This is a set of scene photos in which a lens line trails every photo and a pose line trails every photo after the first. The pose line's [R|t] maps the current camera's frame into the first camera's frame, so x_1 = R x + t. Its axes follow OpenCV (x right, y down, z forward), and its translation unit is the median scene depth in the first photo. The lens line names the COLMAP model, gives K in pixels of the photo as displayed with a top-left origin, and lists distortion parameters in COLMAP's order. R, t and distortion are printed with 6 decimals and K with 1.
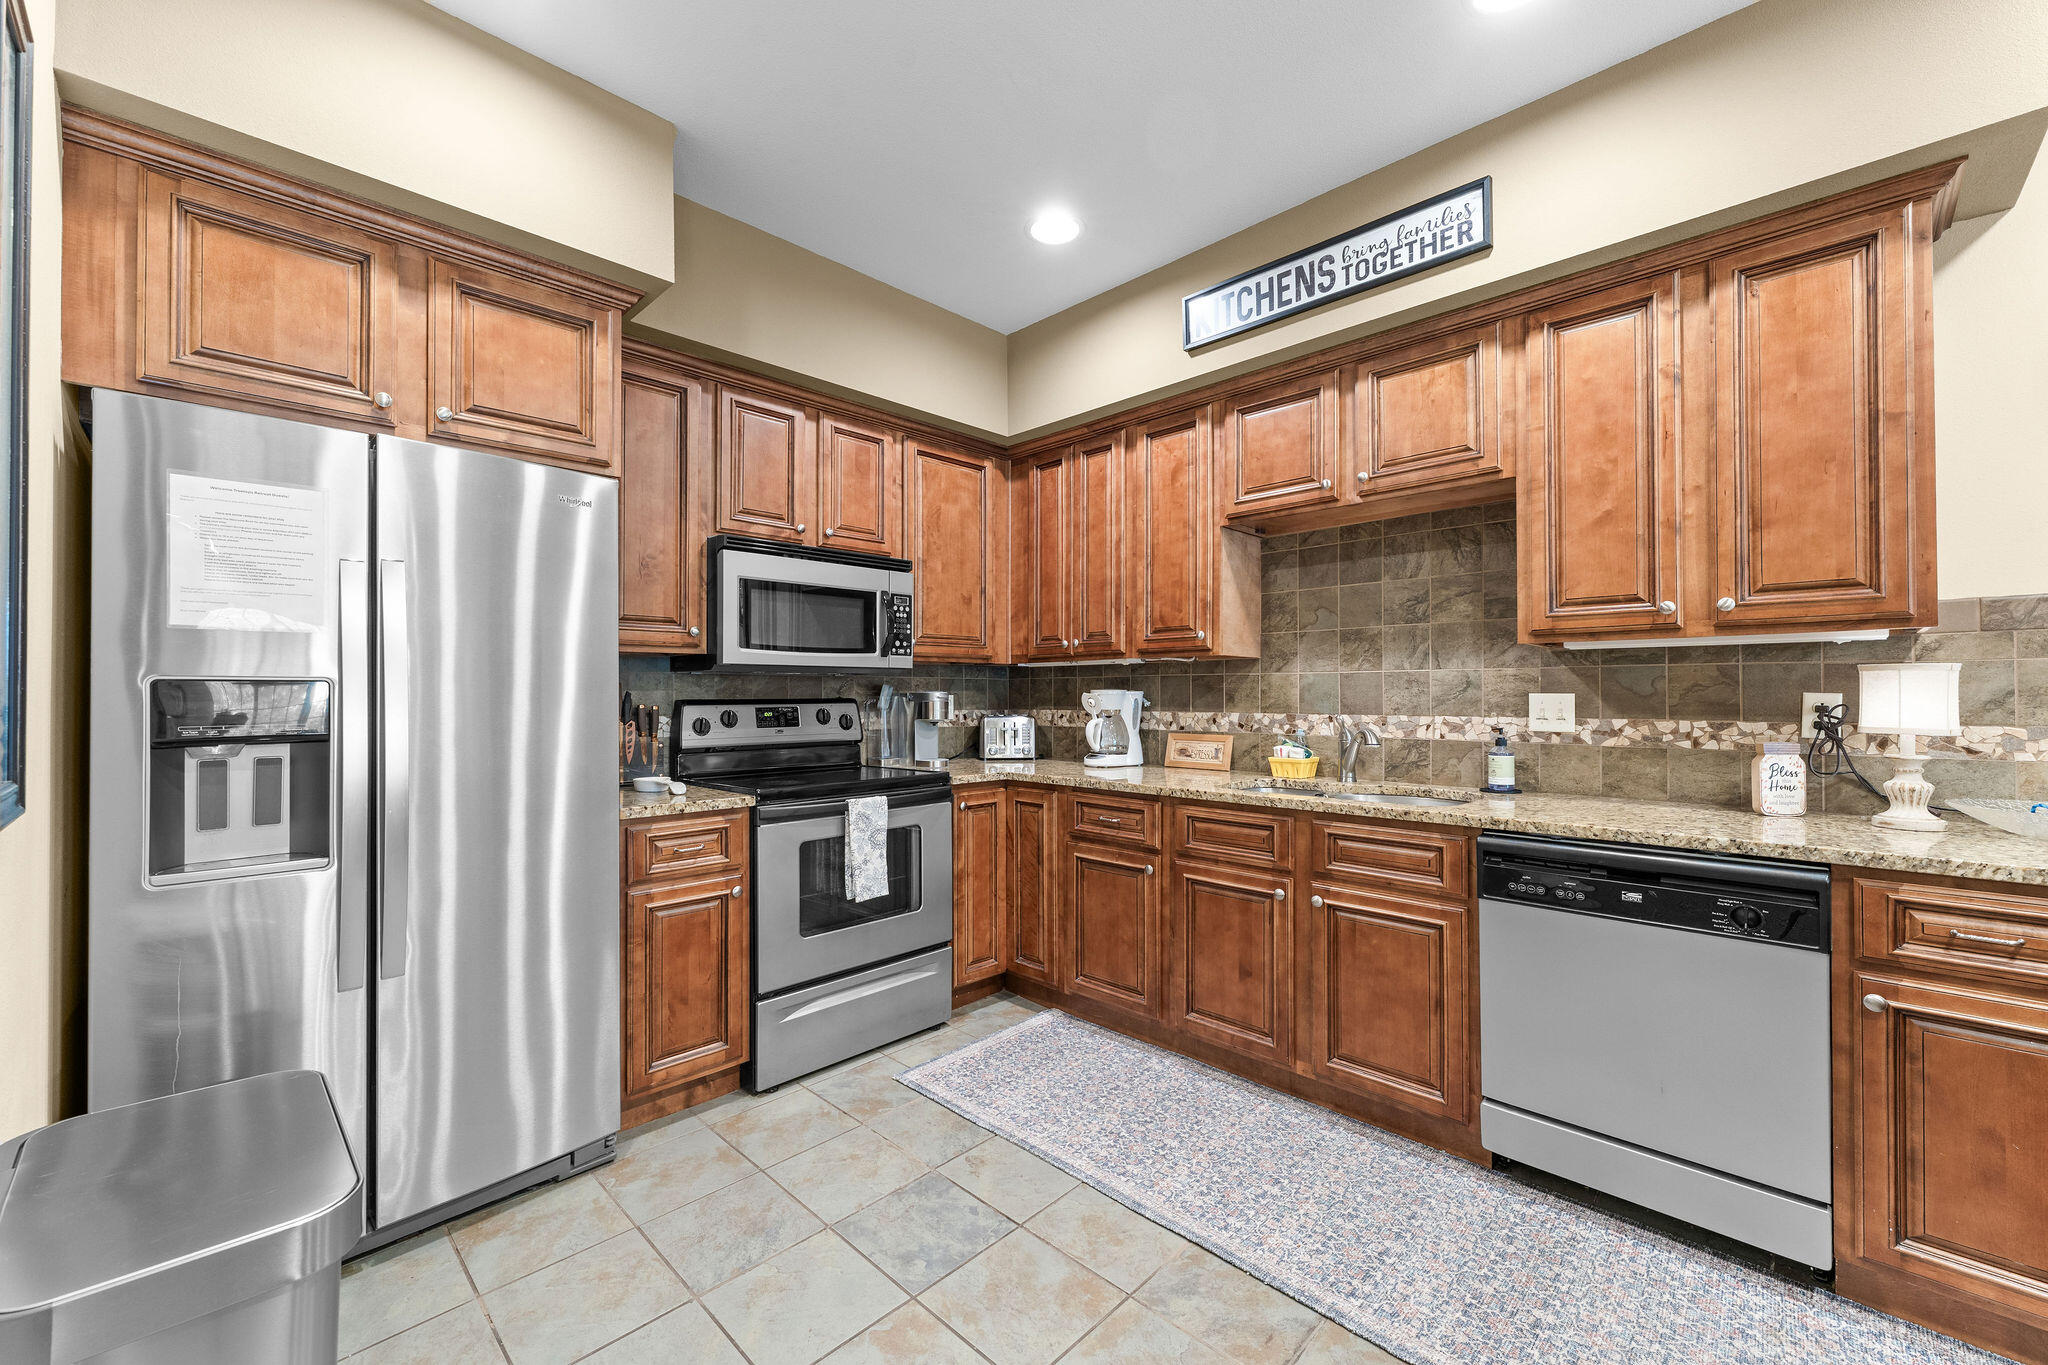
lens RADIAL K [[816.7, 0, 1024.0], [0, 816.7, 682.5], [0, 0, 1]] dist [-0.000508, -0.000195]
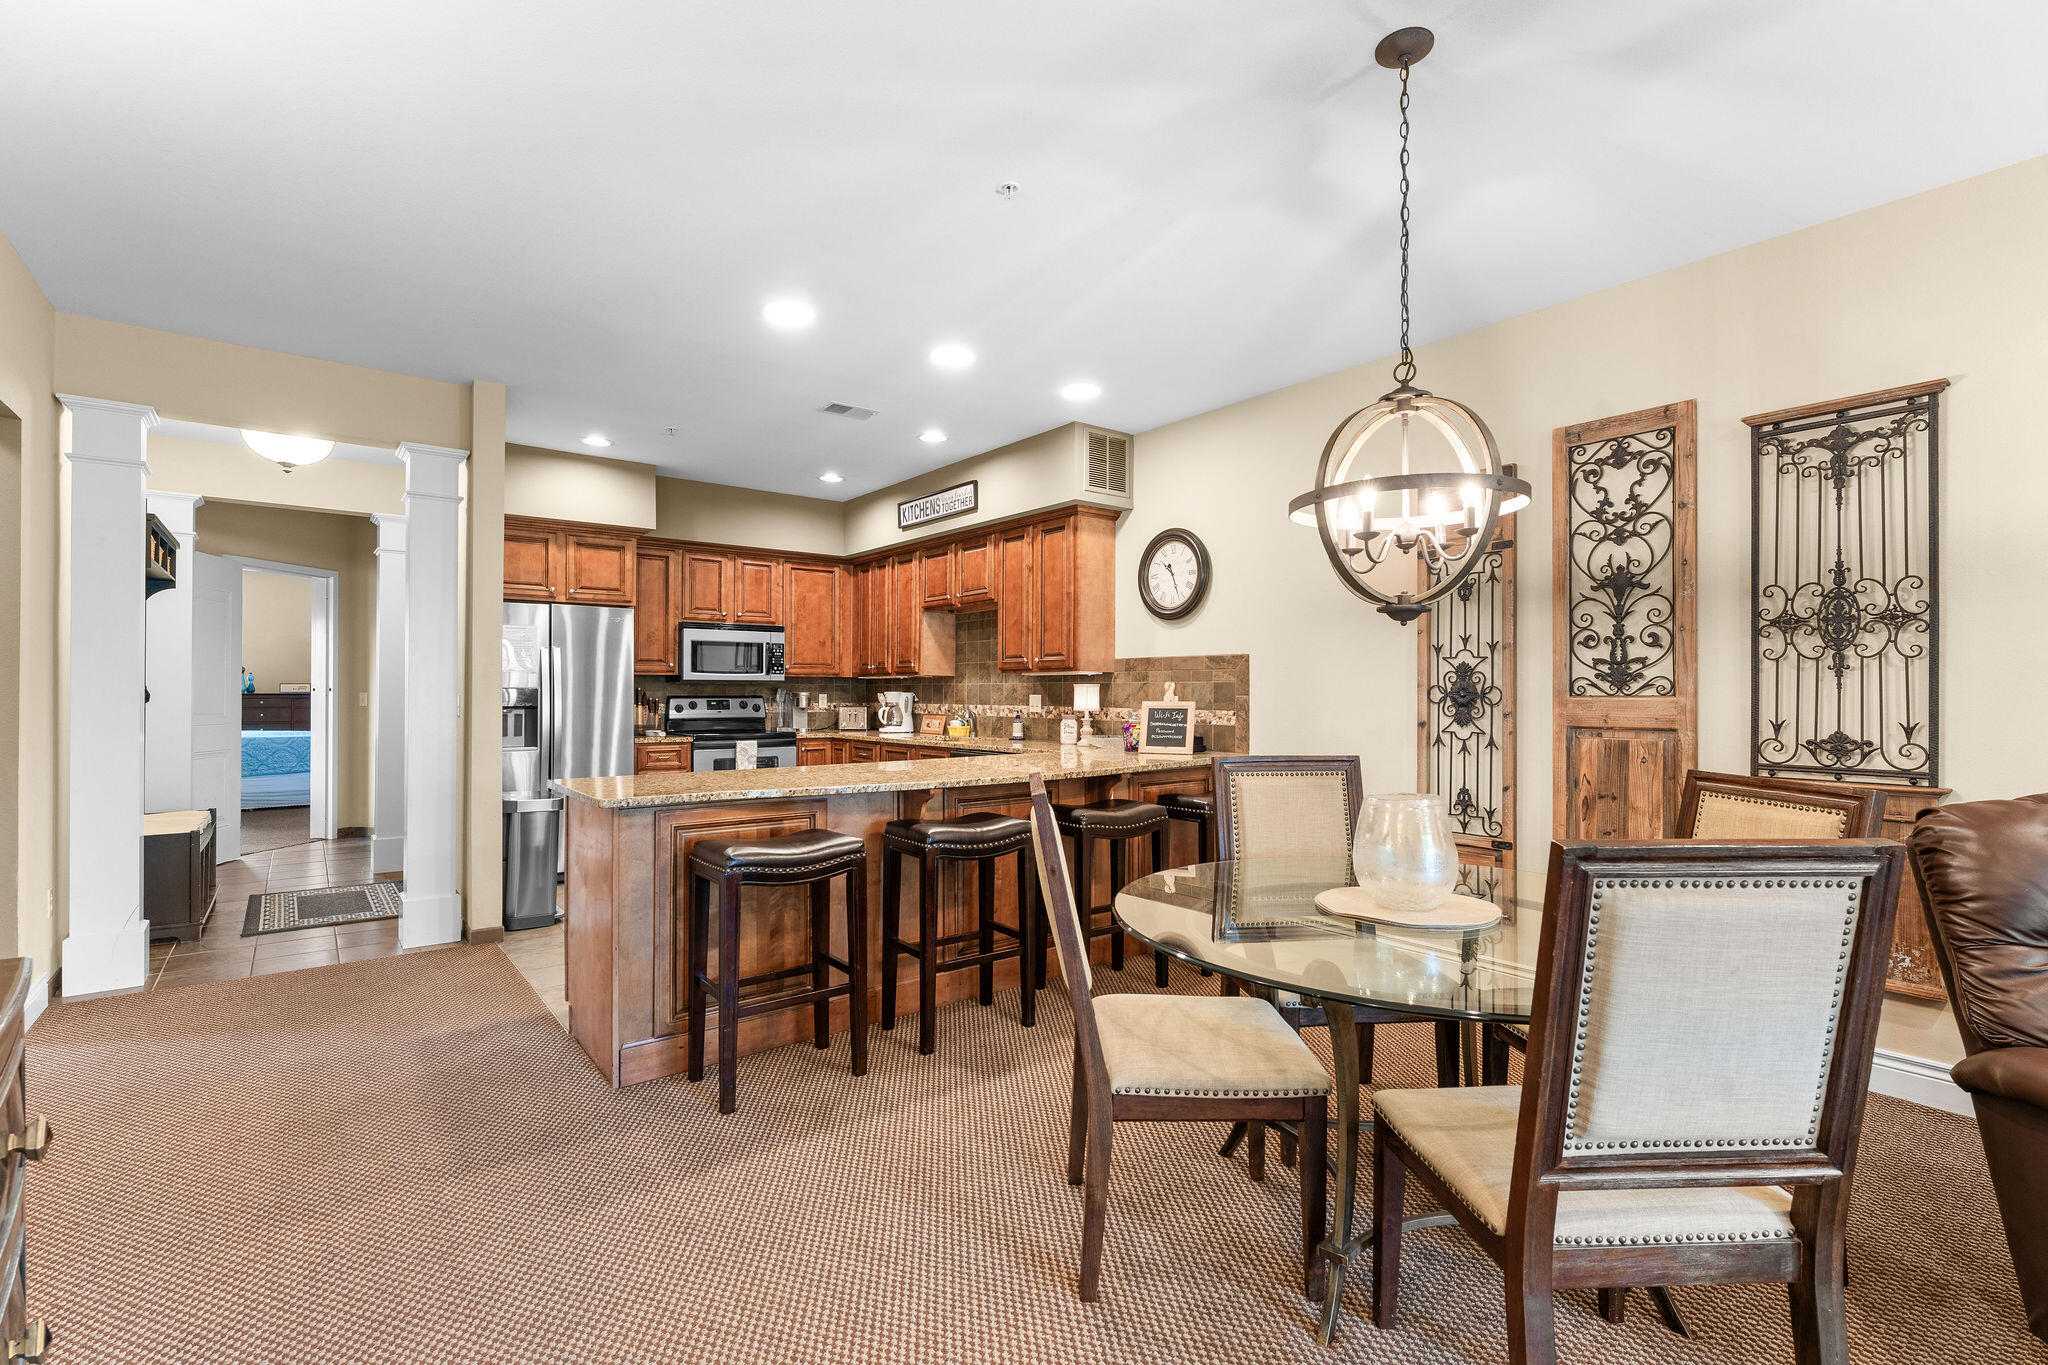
lens RADIAL K [[910.9, 0, 1024.0], [0, 910.9, 682.5], [0, 0, 1]] dist [0.000374, 0.000029]
pose [[0.992395, 0.003858, -0.123037, 0.763880], [-0.003637, 0.999991, 0.002023, -0.020748], [0.123043, -0.001560, 0.992400, -1.202310]]
